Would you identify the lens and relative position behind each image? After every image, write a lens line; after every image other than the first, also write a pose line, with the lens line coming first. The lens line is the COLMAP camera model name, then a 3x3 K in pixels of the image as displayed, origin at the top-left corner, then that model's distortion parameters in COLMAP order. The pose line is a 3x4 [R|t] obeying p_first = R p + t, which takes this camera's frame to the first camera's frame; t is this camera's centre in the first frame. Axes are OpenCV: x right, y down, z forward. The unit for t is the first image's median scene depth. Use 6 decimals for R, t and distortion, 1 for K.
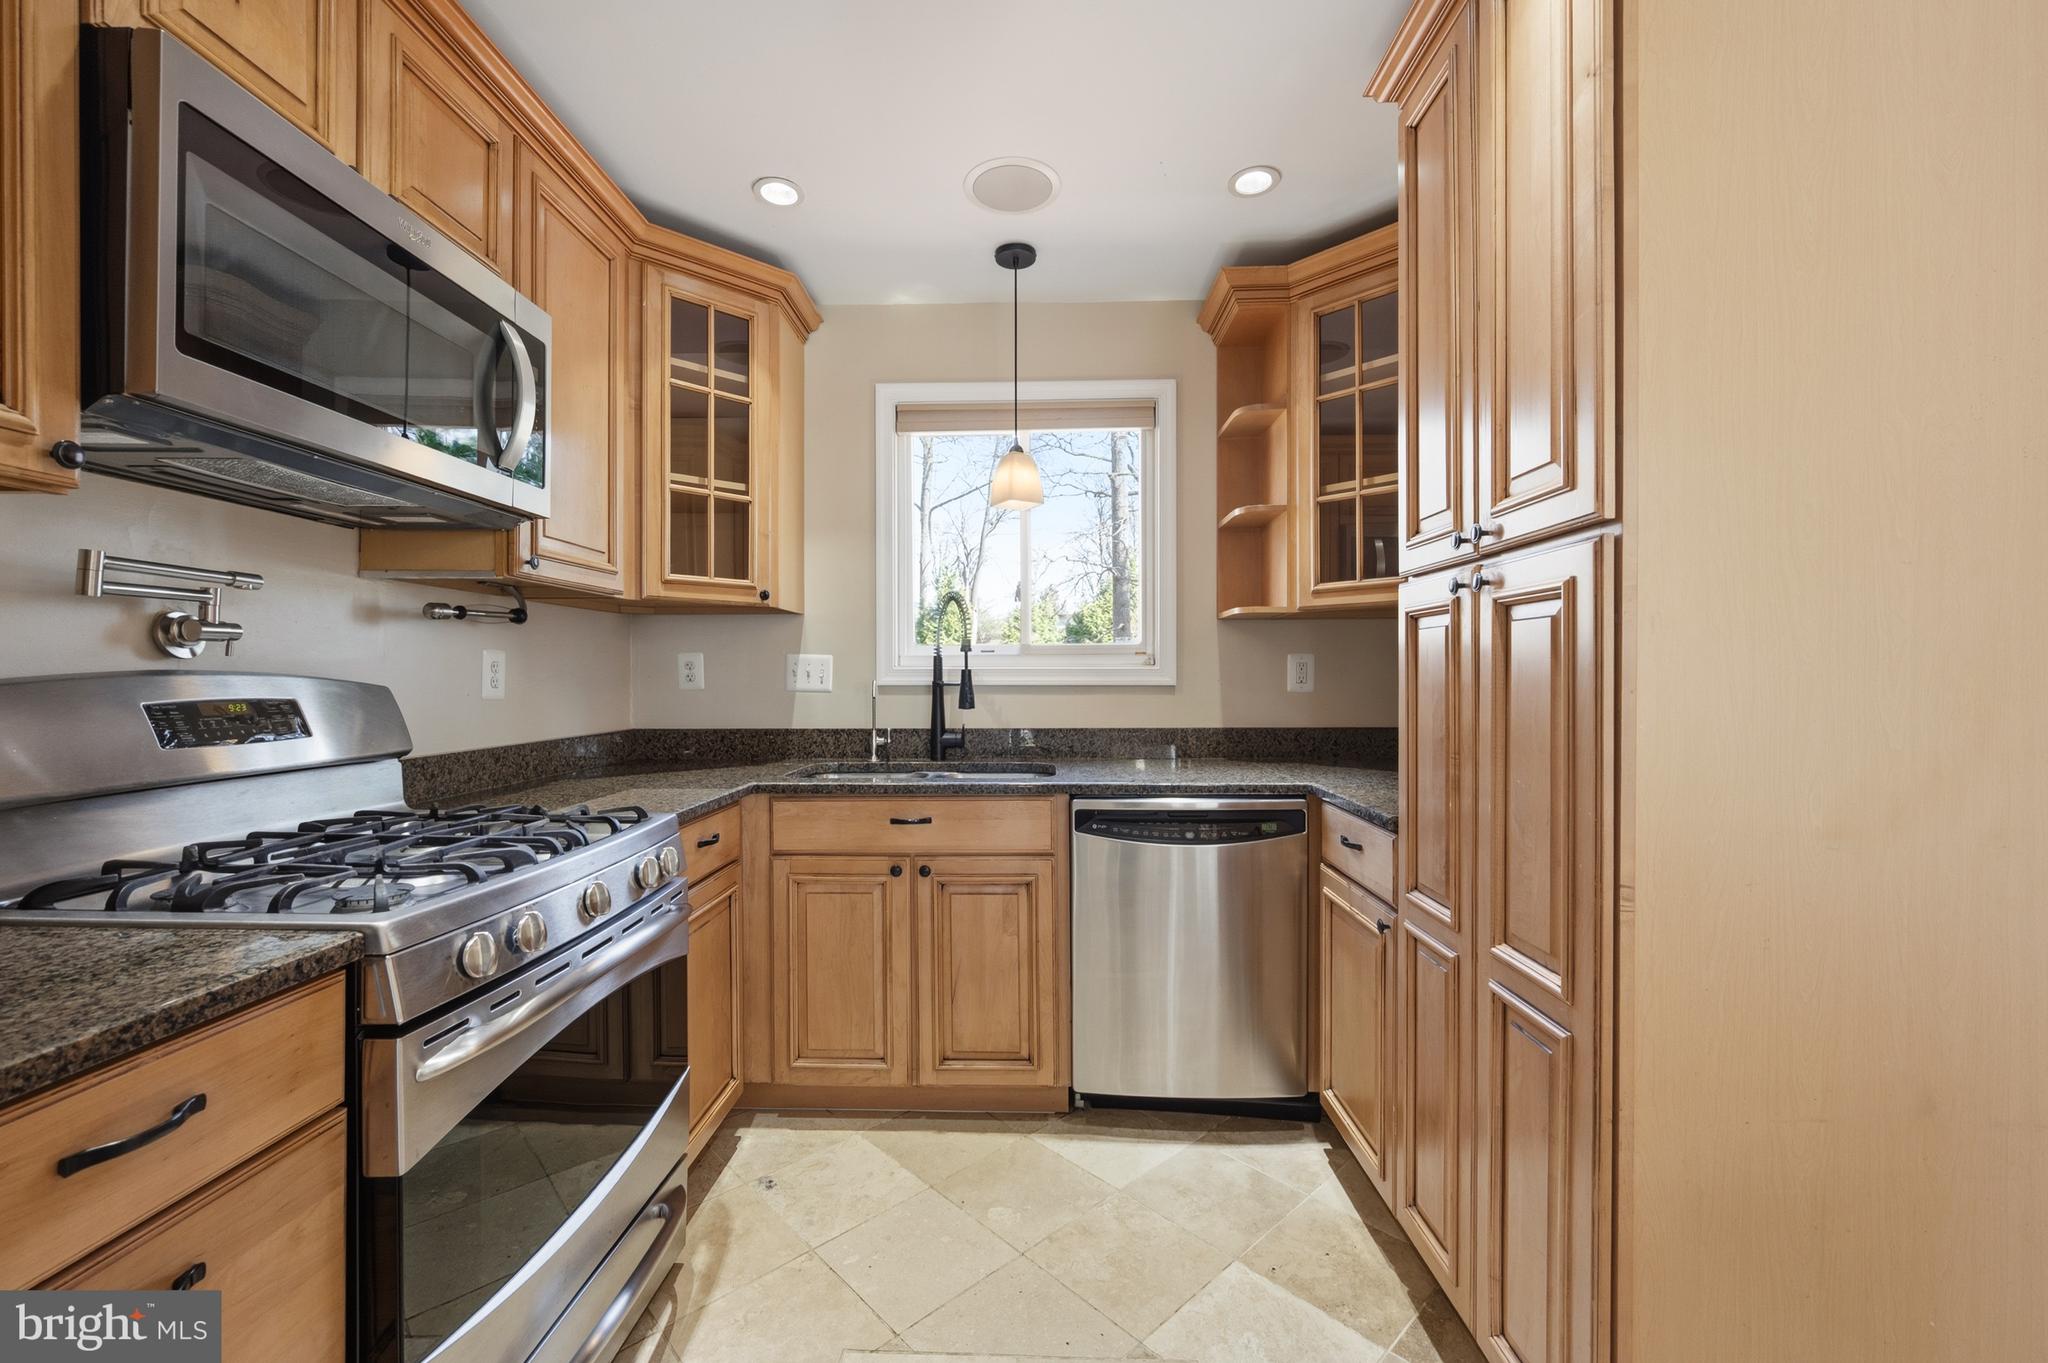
lens RADIAL K [[833.5, 0, 1022.8], [0, 833.5, 692.2], [0, 0, 1]] dist [-0.000893, -0.000215]
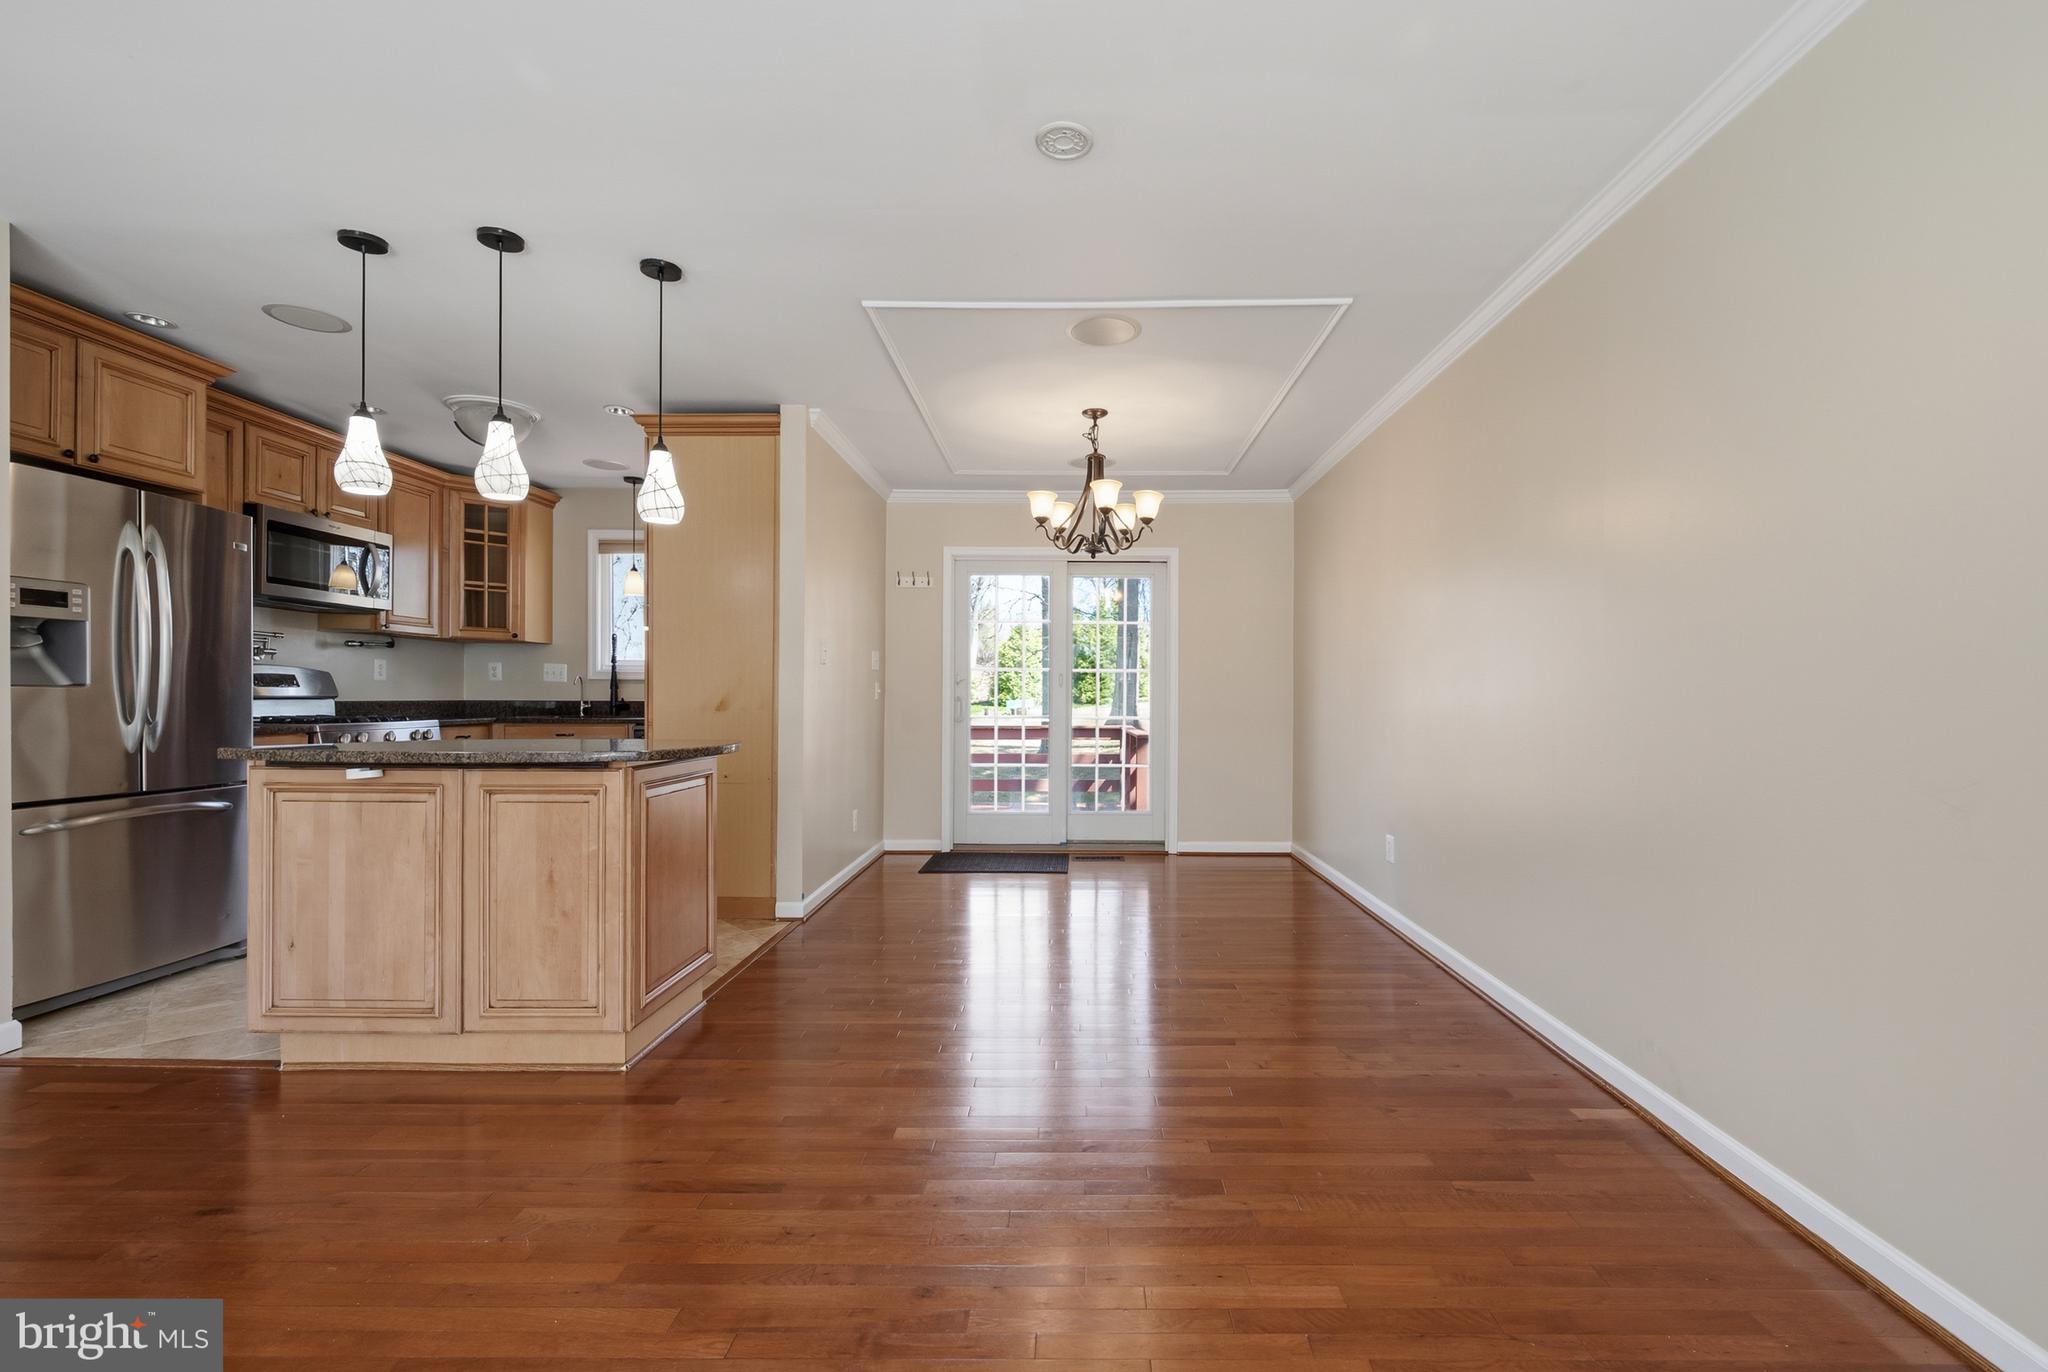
lens RADIAL K [[862.9, 0, 1069.1], [0, 862.9, 705.7], [0, 0, 1]] dist [-0.000749, -0.000223]
pose [[0.999781, 0.008873, 0.018931, 1.194520], [-0.008681, 0.999911, -0.010167, 0.083333], [-0.019019, 0.010000, 0.999769, -1.386427]]
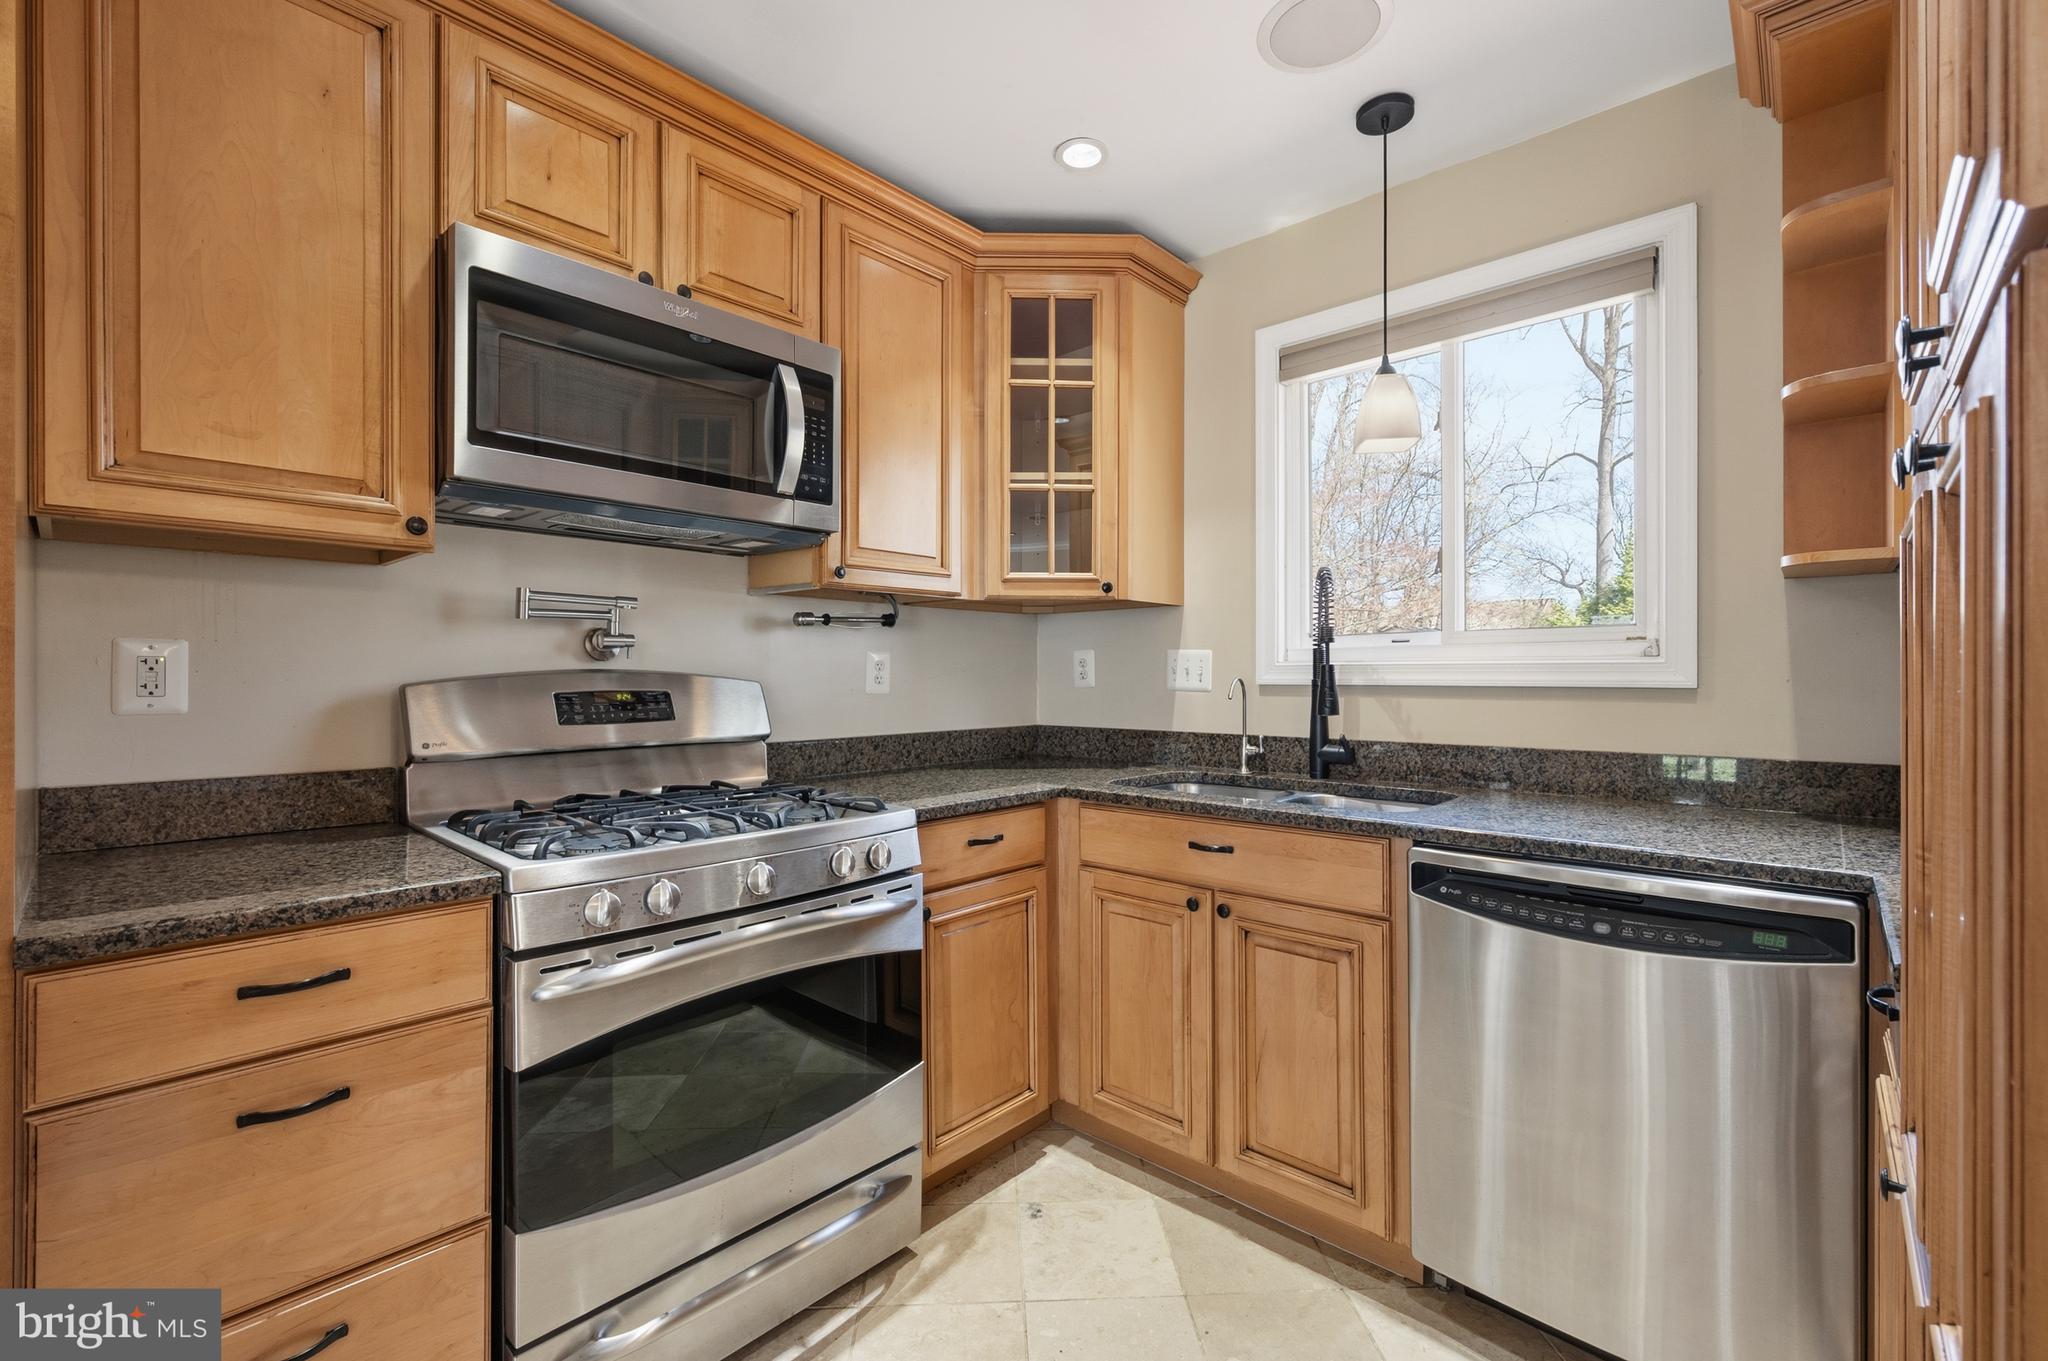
lens RADIAL K [[873.8, 0, 1023.5], [0, 873.8, 687.2], [0, 0, 1]] dist [-0.002074, -0.000484]
pose [[0.755404, 0.009633, -0.655189, 0.291554], [-0.012596, 0.999921, 0.000178, -0.003231], [0.655138, 0.008118, 0.755465, 0.215607]]
